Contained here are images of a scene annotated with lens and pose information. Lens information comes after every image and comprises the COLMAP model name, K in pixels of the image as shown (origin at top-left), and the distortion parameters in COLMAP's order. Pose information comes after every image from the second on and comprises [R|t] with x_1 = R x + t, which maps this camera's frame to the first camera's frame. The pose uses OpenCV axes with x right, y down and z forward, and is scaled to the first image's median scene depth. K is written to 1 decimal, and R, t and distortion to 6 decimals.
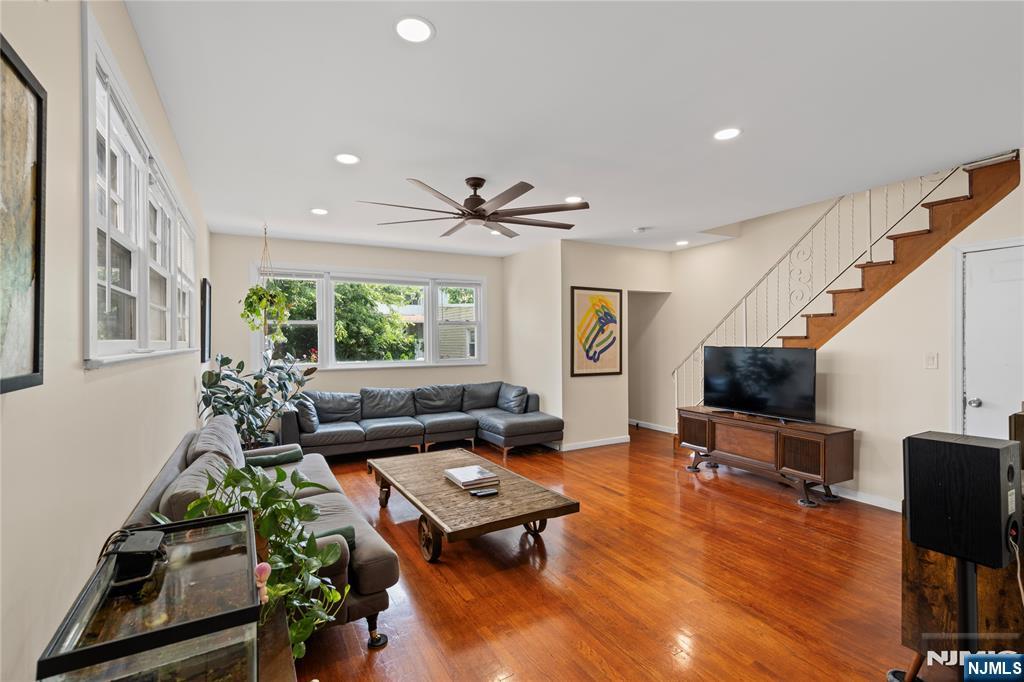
lens RADIAL K [[464.1, 0, 515.1], [0, 464.1, 339.1], [0, 0, 1]] dist [-0.001828, 0.001487]
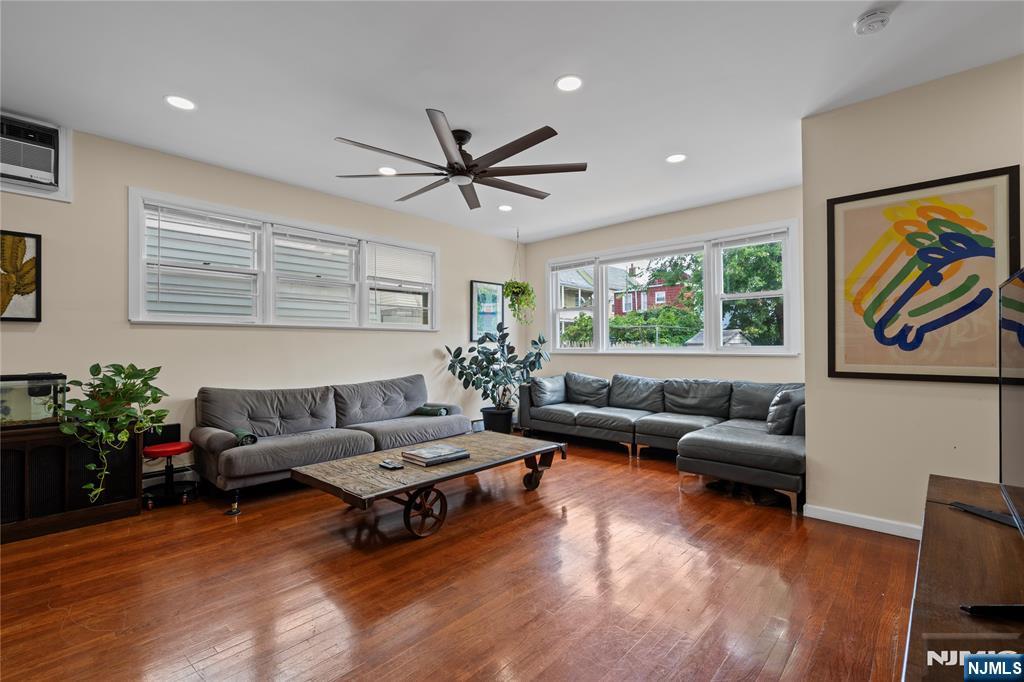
lens RADIAL K [[464.1, 0, 512.8], [0, 464.1, 342.8], [0, 0, 1]] dist [-0.001828, 0.001487]
pose [[0.307199, -0.003367, -0.951639, 0.494042], [0.002428, 0.999993, -0.002754, 0.043678], [0.951642, -0.001465, 0.307205, 0.505737]]
